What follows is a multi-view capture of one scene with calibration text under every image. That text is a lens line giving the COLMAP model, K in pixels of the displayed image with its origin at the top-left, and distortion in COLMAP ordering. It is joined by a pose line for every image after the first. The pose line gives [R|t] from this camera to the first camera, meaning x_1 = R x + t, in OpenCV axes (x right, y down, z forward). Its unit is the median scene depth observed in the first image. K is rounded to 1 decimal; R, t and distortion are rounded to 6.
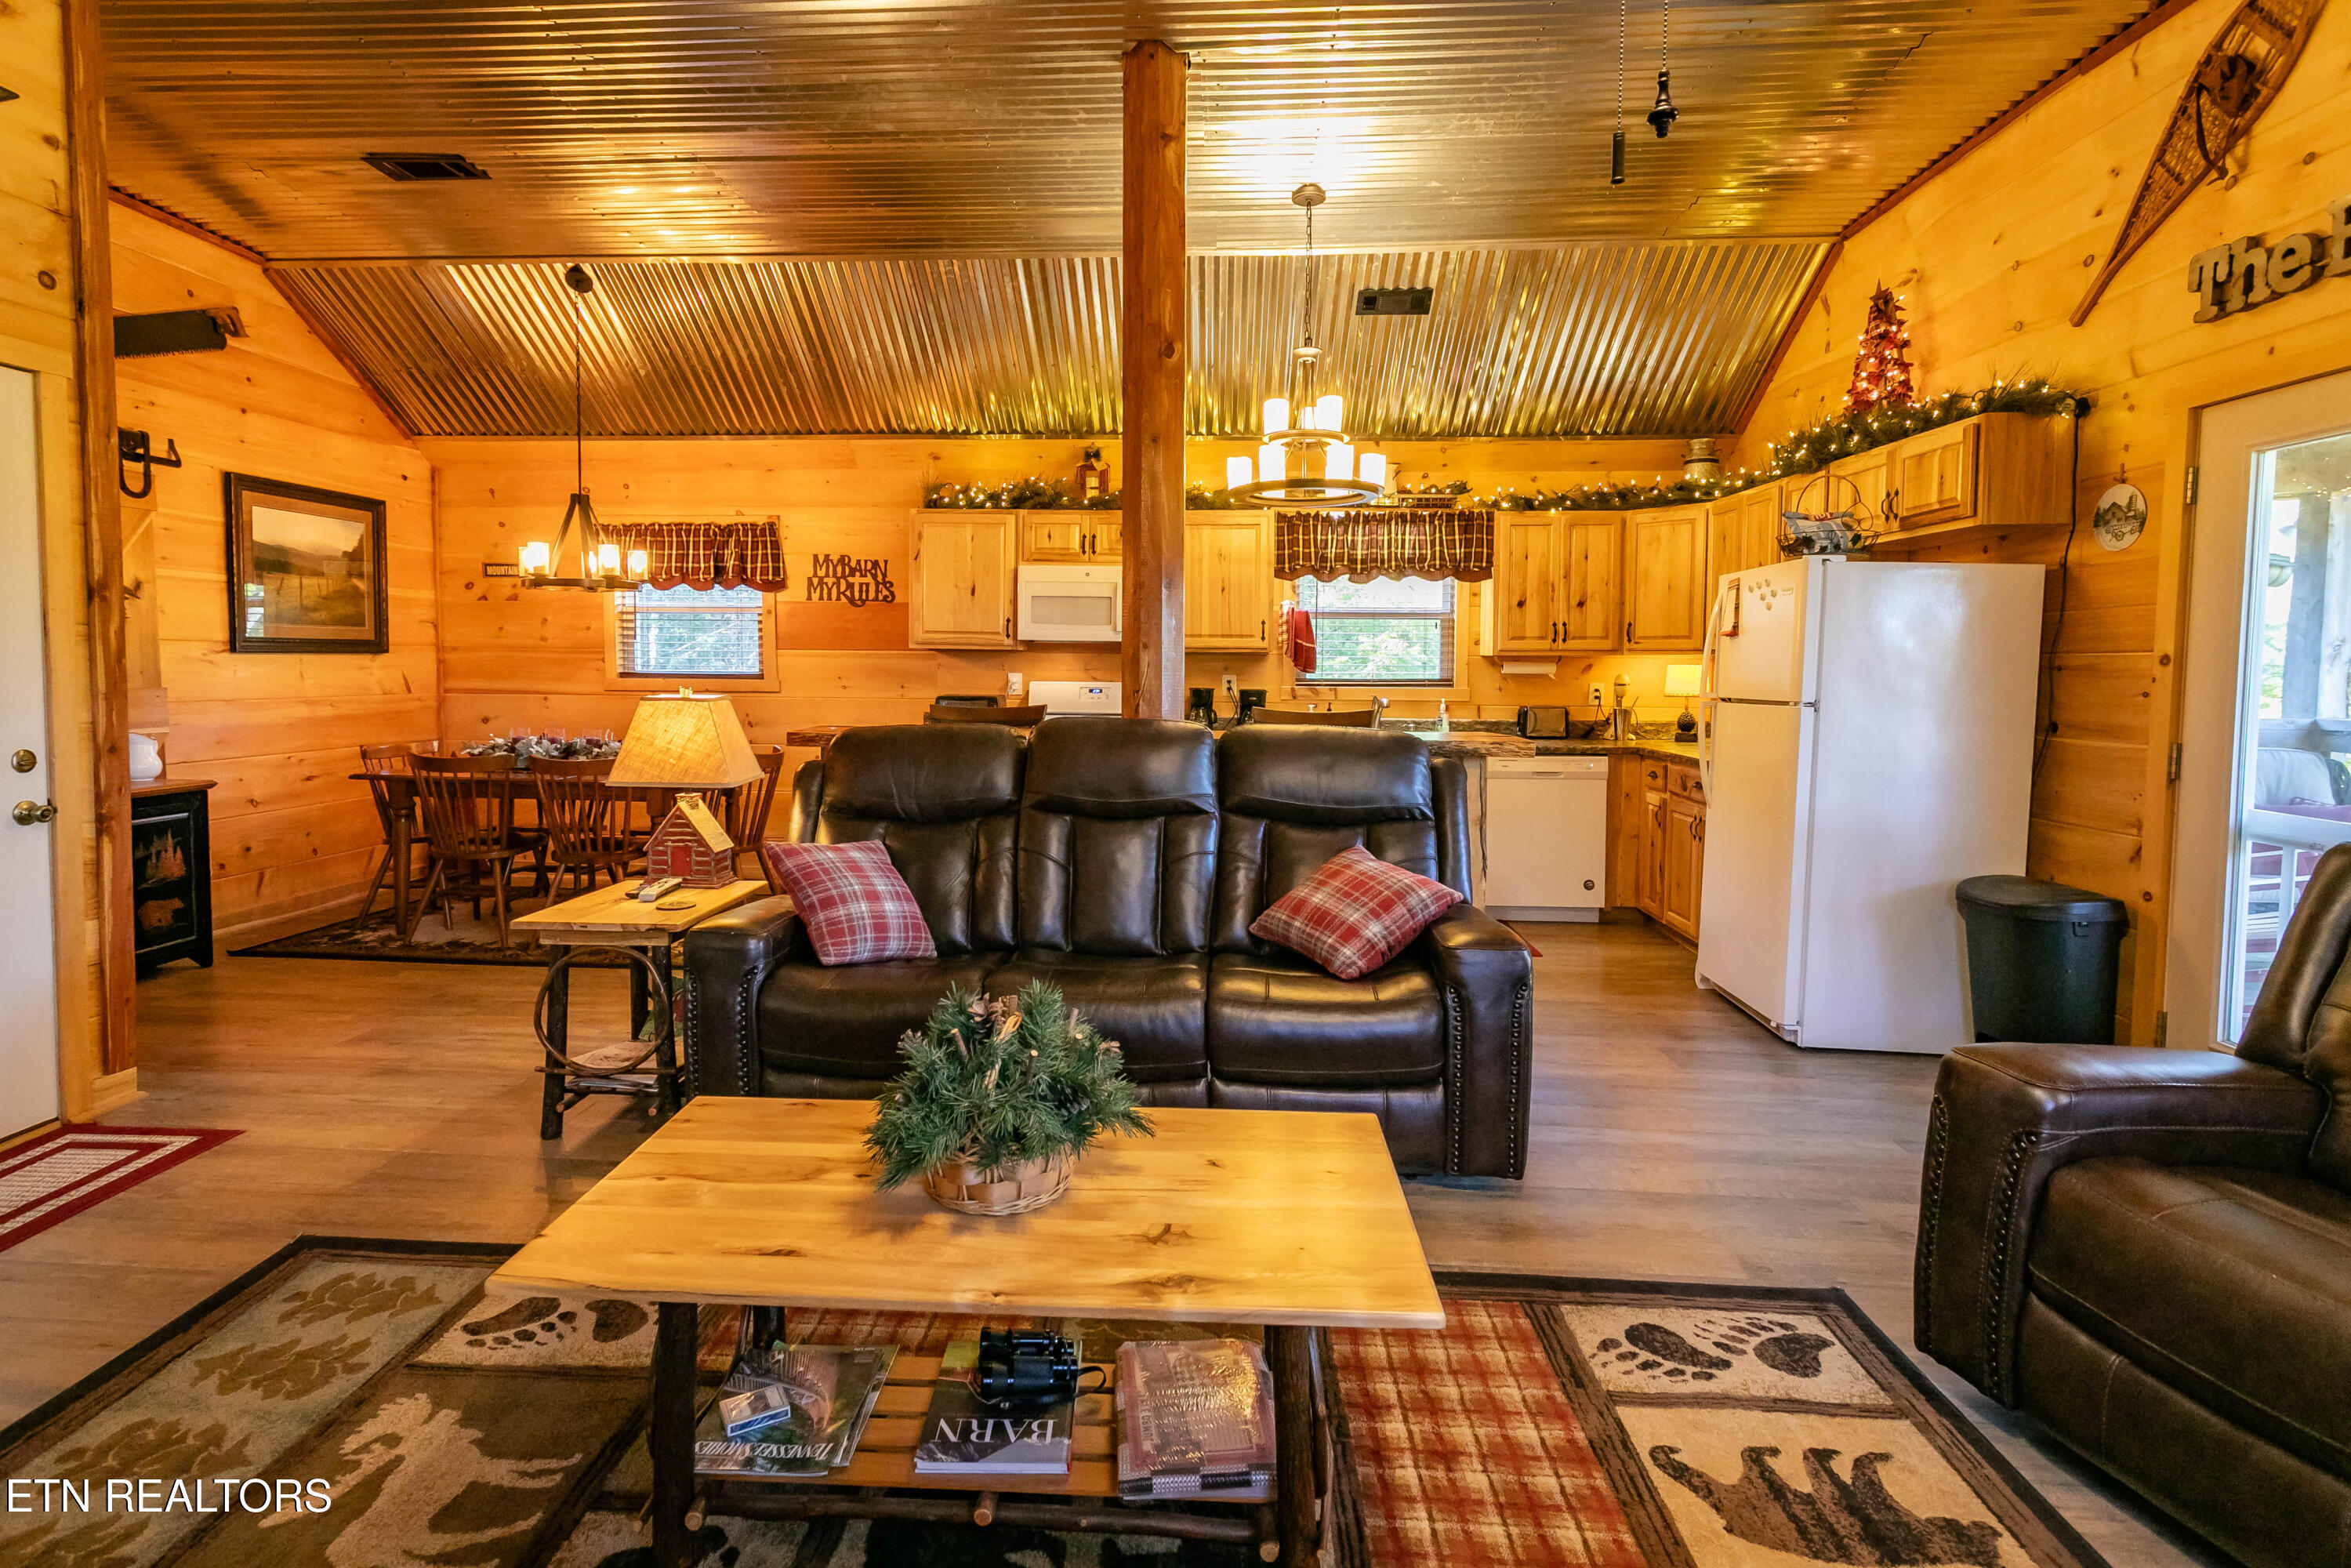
lens RADIAL K [[1171.0, 0, 1153.5], [0, 1171.0, 724.5], [0, 0, 1]] dist [0.001505, 0.001572]
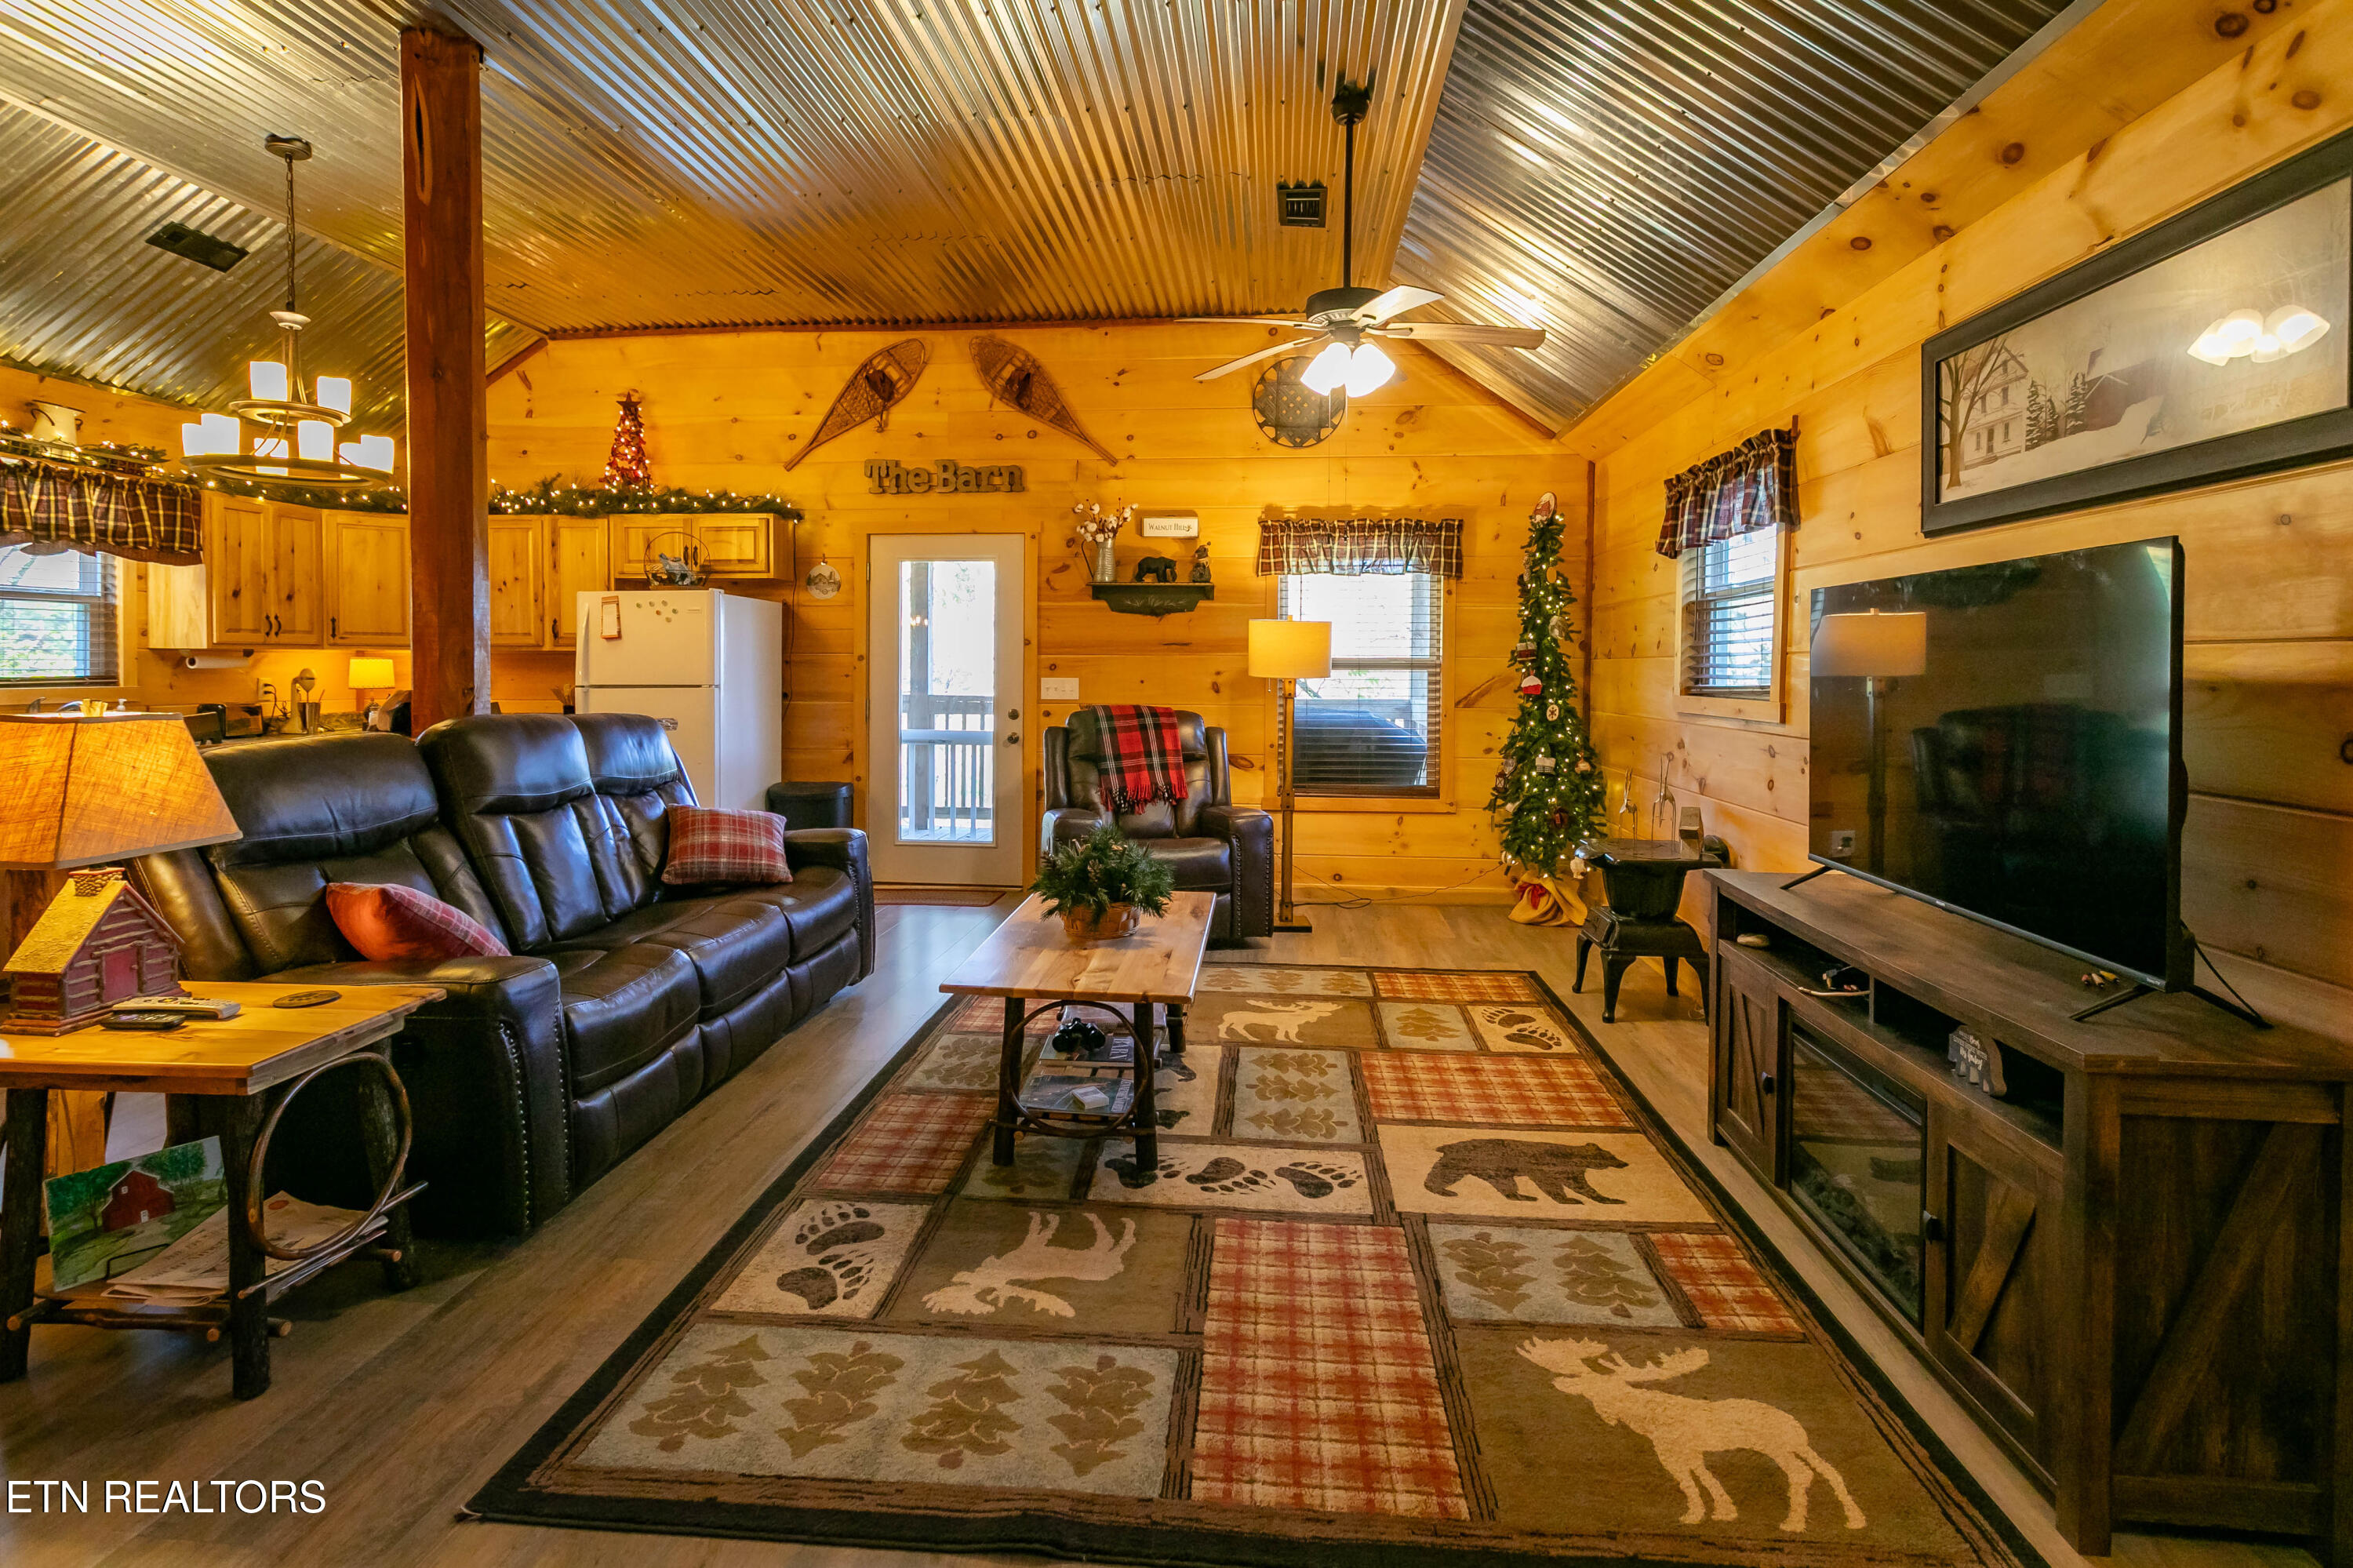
lens RADIAL K [[1132.2, 0, 1179.1], [0, 1132.2, 688.3], [0, 0, 1]] dist [0.001382, 0.000765]
pose [[0.021941, -0.026253, 0.999415, -0.645972], [0.048073, 0.998527, 0.025174, -0.016282], [-0.998603, 0.047492, 0.023171, 0.262060]]
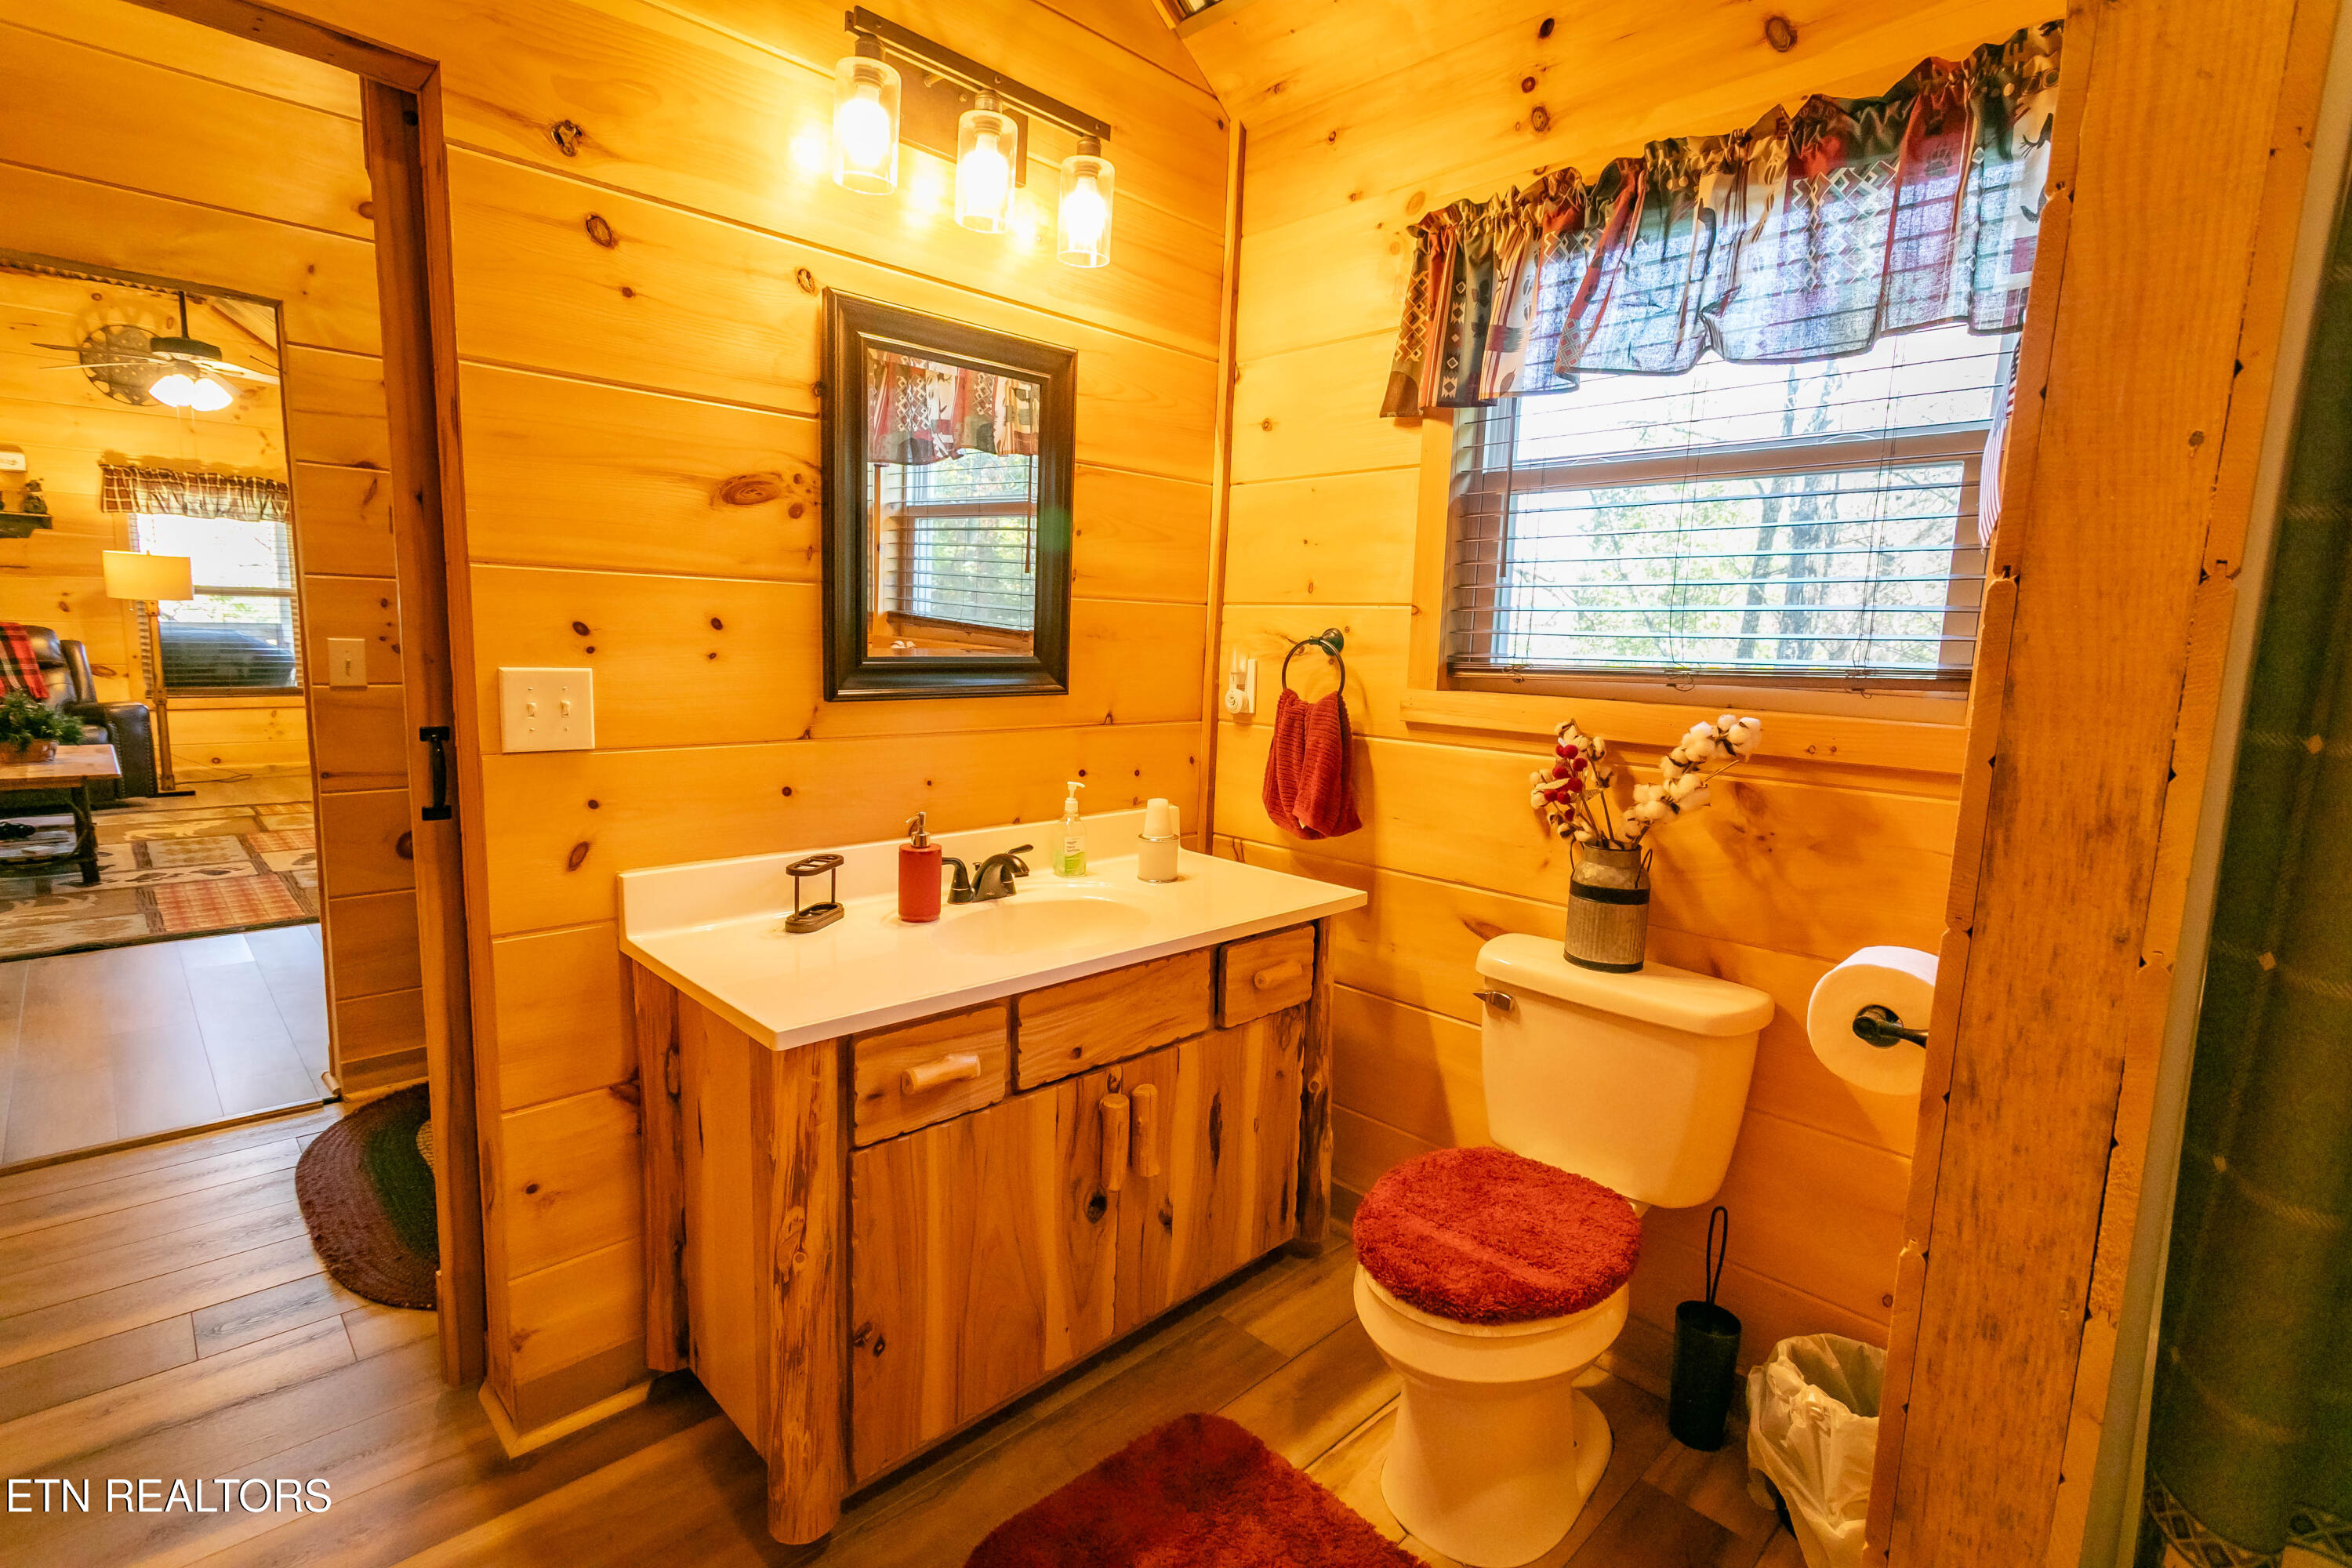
lens RADIAL K [[1121.3, 0, 1176.0], [0, 1121.3, 784.0], [0, 0, 1]] dist [-0.000950, -0.000245]
pose [[-0.740159, -0.125129, 0.660687, -1.366703], [-0.000177, 0.982570, 0.185893, -0.026431], [-0.672432, 0.137473, -0.727280, 0.359196]]
